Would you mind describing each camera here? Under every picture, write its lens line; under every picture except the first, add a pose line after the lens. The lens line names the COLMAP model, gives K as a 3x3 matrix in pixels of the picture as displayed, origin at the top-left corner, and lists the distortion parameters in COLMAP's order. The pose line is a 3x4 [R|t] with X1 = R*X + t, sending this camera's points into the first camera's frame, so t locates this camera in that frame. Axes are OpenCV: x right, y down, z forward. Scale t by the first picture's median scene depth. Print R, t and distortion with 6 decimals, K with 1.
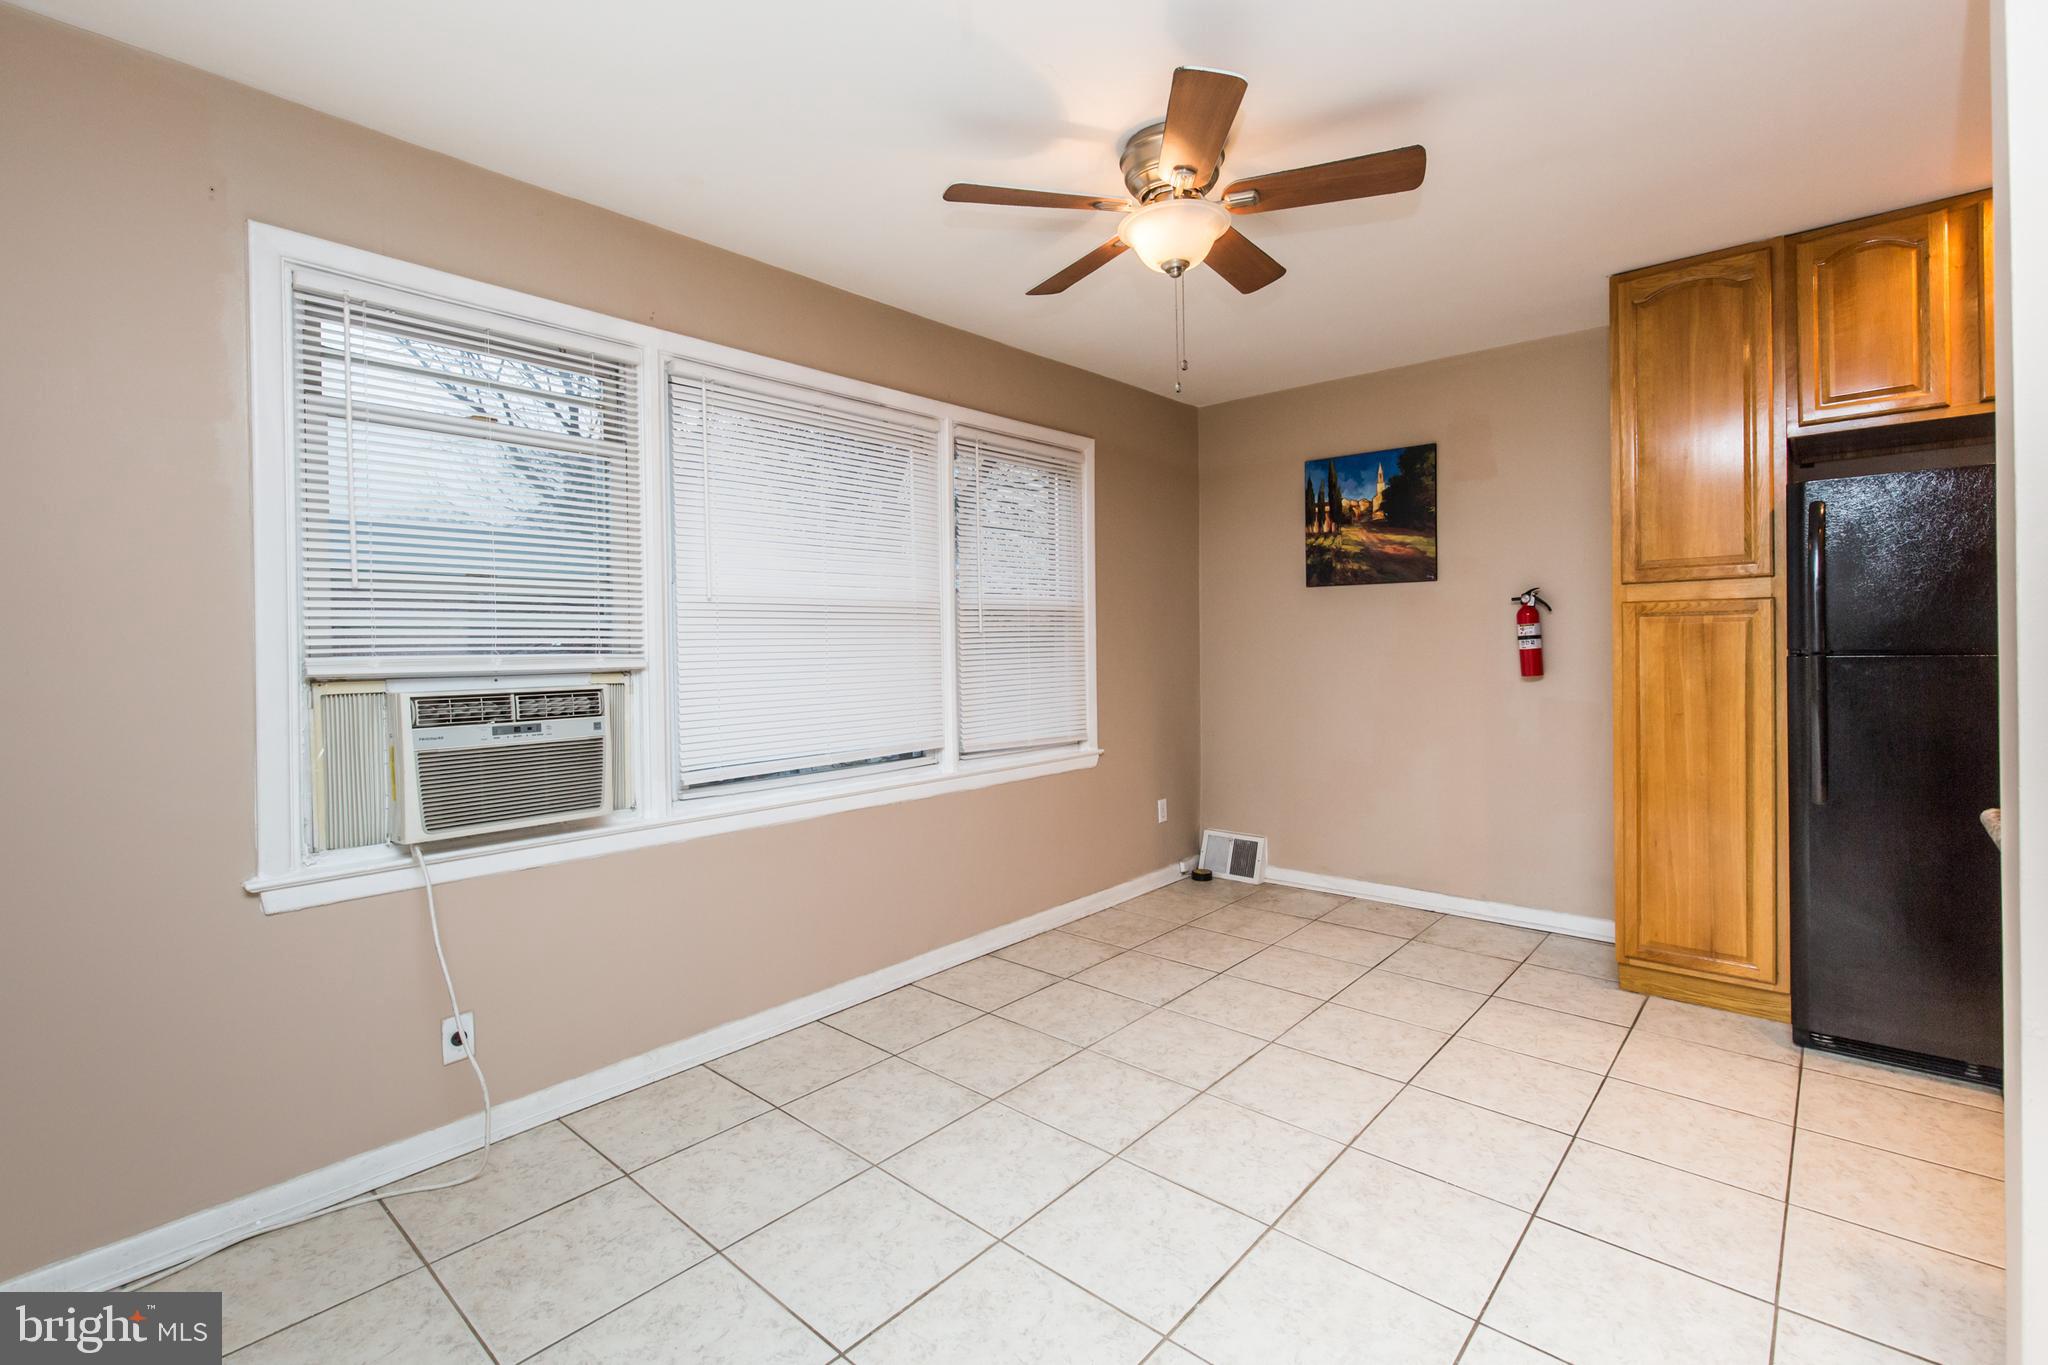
lens RADIAL K [[916.6, 0, 1027.8], [0, 916.6, 653.9], [0, 0, 1]] dist [0.000777, -0.000437]
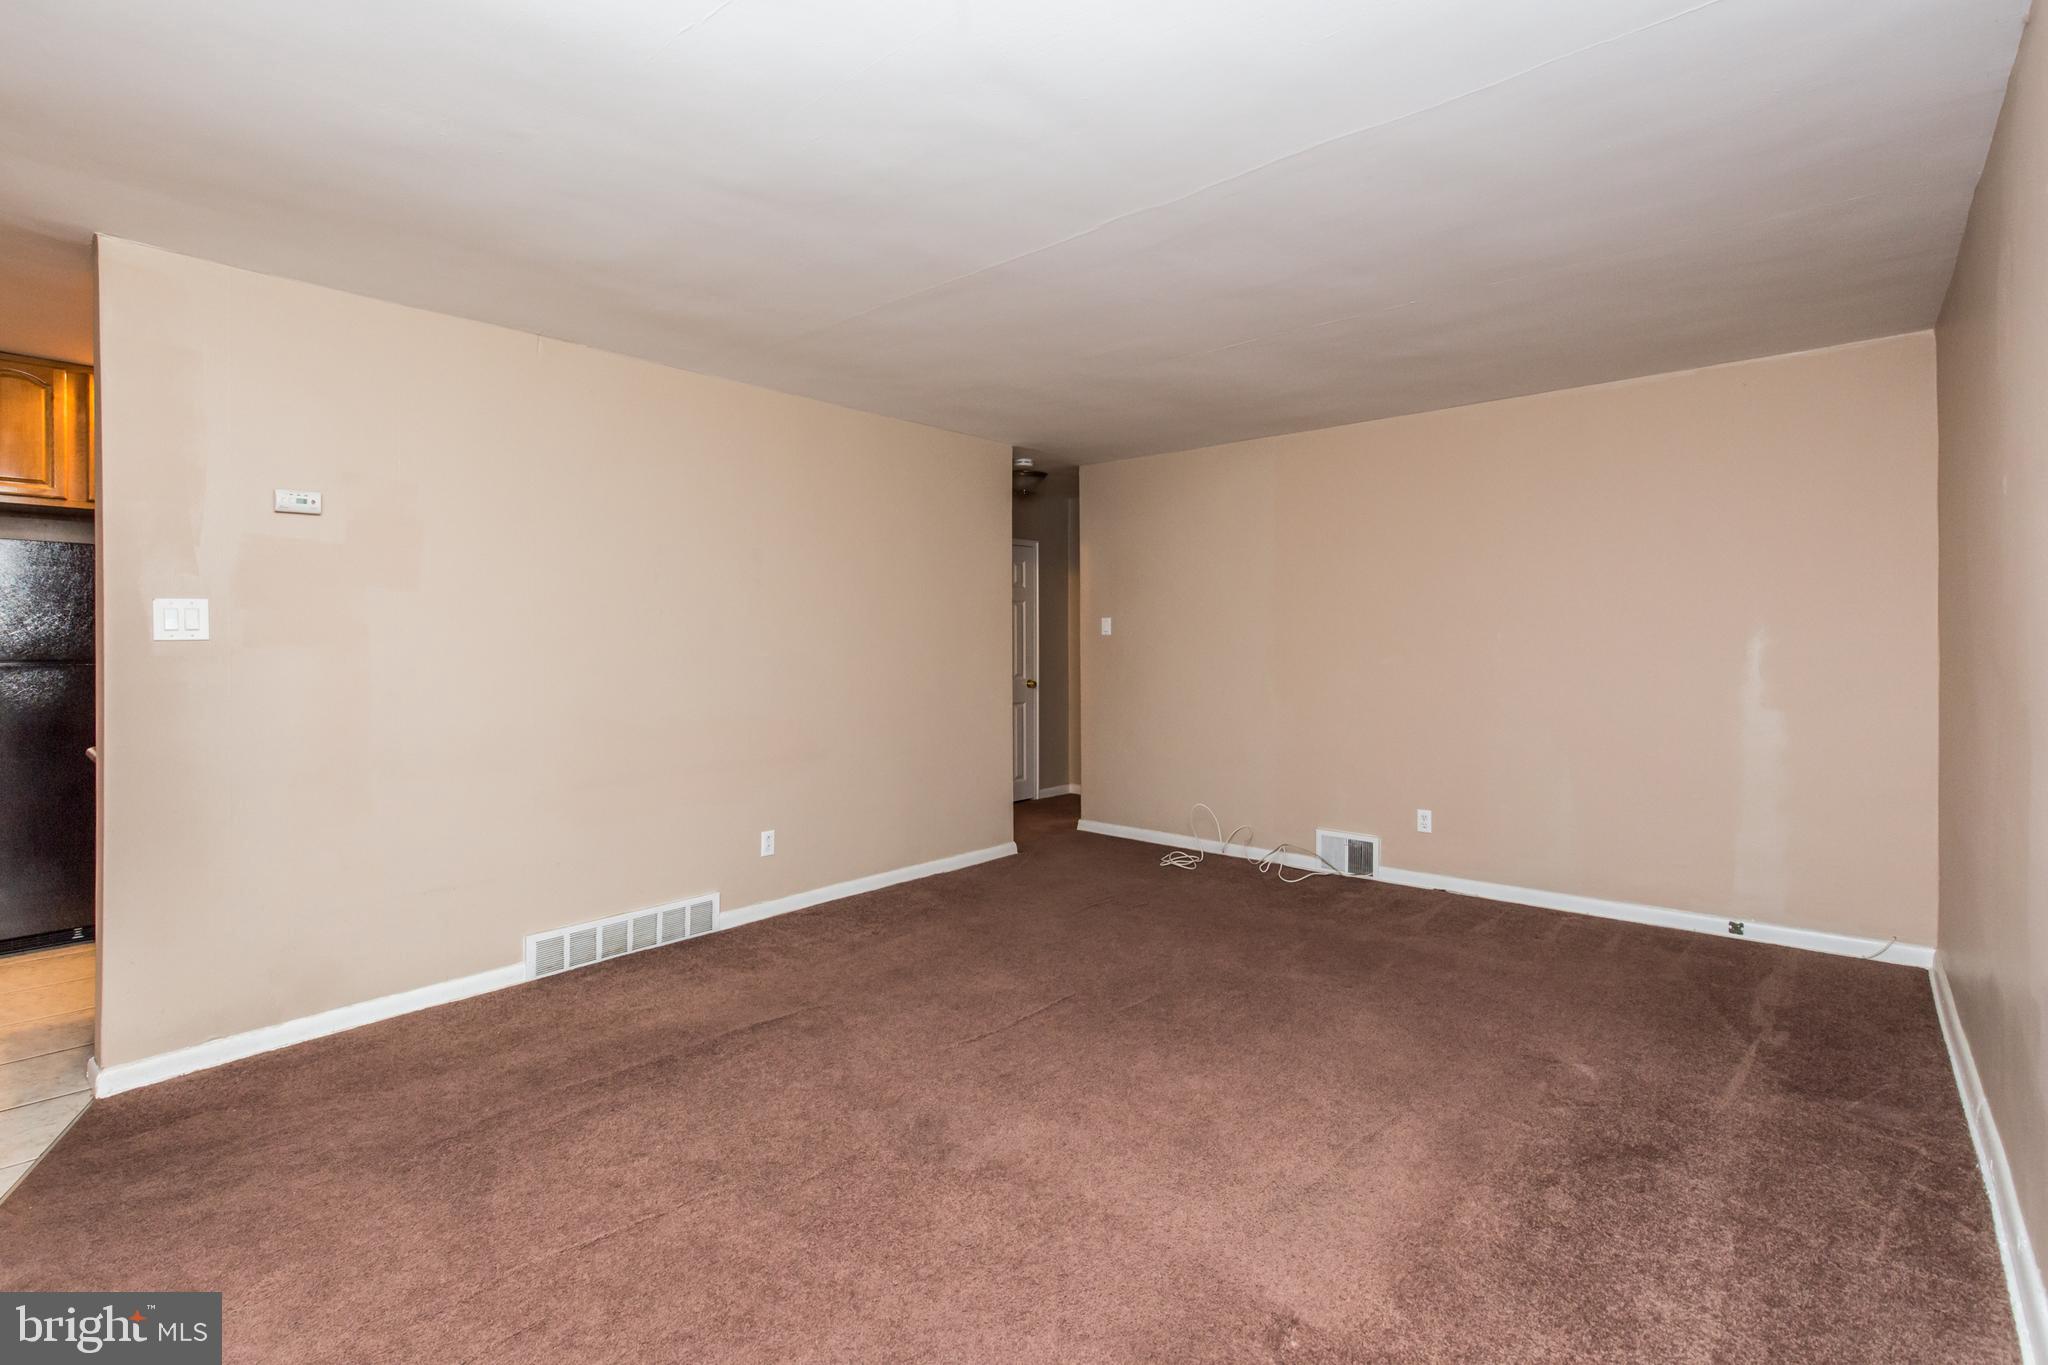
lens RADIAL K [[943.4, 0, 1026.5], [0, 943.4, 645.4], [0, 0, 1]] dist [0.001283, 0.000158]
pose [[-0.020269, 0.018691, 0.999620, -0.576512], [0.008439, 0.999793, -0.018523, 0.011800], [-0.999759, 0.008061, -0.020422, -0.545295]]
